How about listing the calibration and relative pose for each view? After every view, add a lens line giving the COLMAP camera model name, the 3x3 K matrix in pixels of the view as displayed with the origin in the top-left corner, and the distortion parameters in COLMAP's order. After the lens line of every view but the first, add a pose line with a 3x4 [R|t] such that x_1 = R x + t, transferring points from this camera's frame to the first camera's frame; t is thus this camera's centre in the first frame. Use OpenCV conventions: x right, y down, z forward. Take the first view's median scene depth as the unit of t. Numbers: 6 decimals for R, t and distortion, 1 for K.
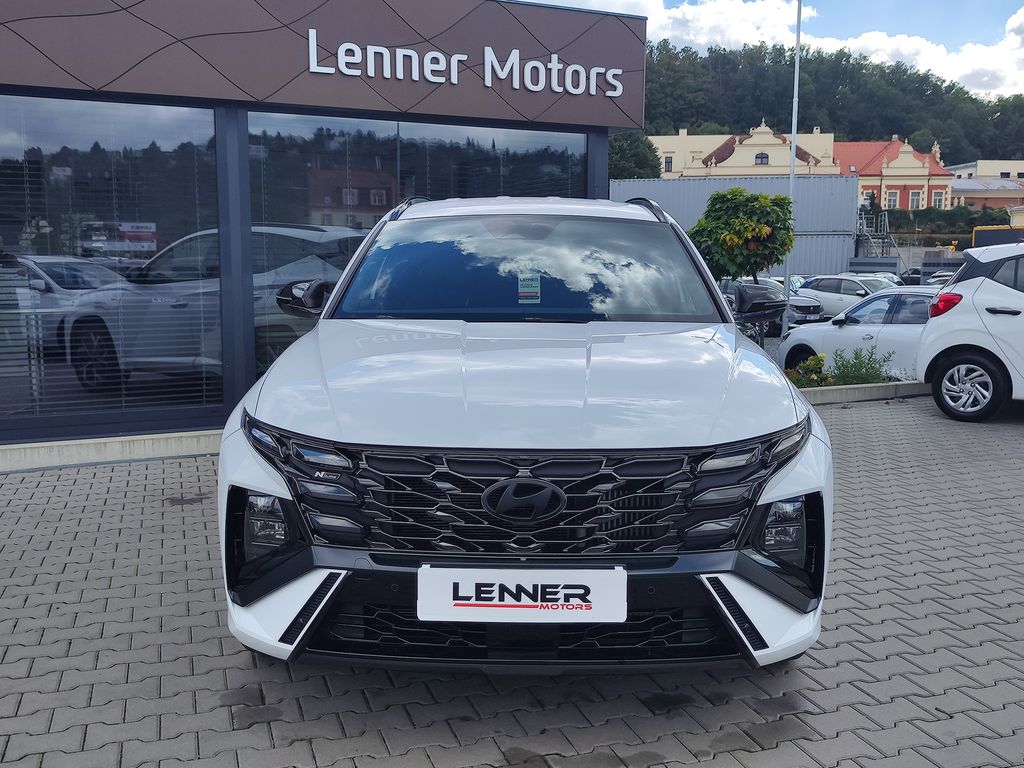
lens RADIAL K [[1064.4, 0, 512.0], [0, 1064.4, 384.0], [0, 0, 1]] dist [0.016489, 0.001918]
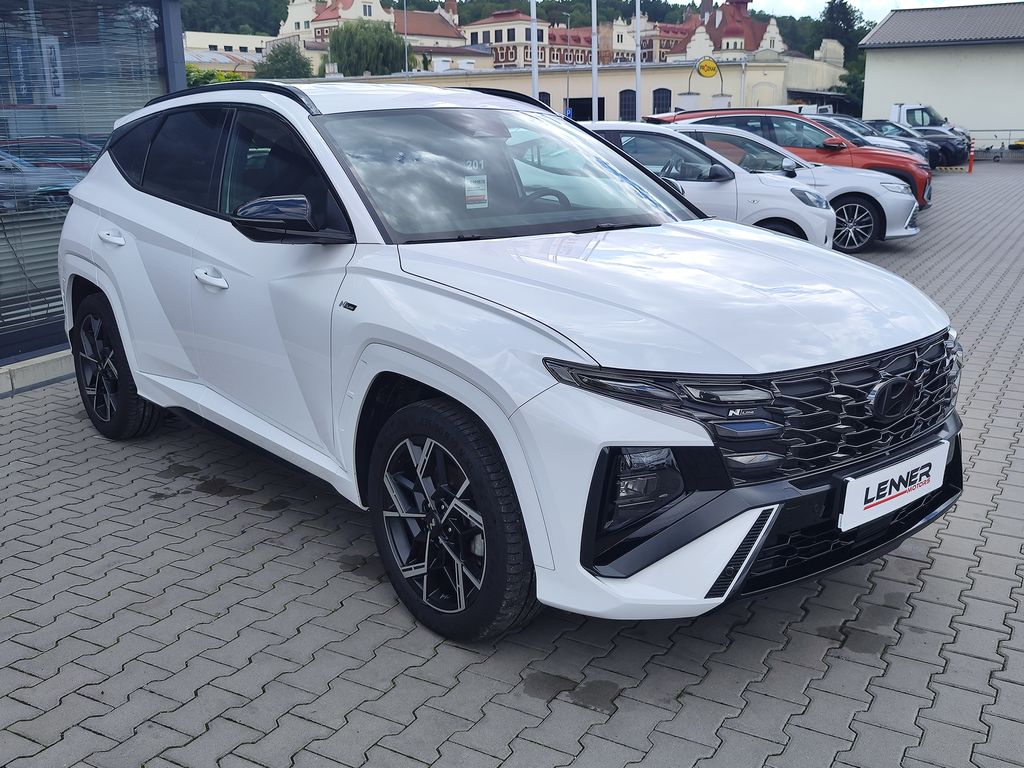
lens RADIAL K [[1064.4, 0, 512.0], [0, 1064.4, 384.0], [0, 0, 1]] dist [0.016489, 0.001918]
pose [[0.742855, -0.170840, 0.647287, -0.914671], [0.094215, 0.983946, 0.151569, -0.098079], [-0.662789, -0.051610, 0.747025, 0.431979]]
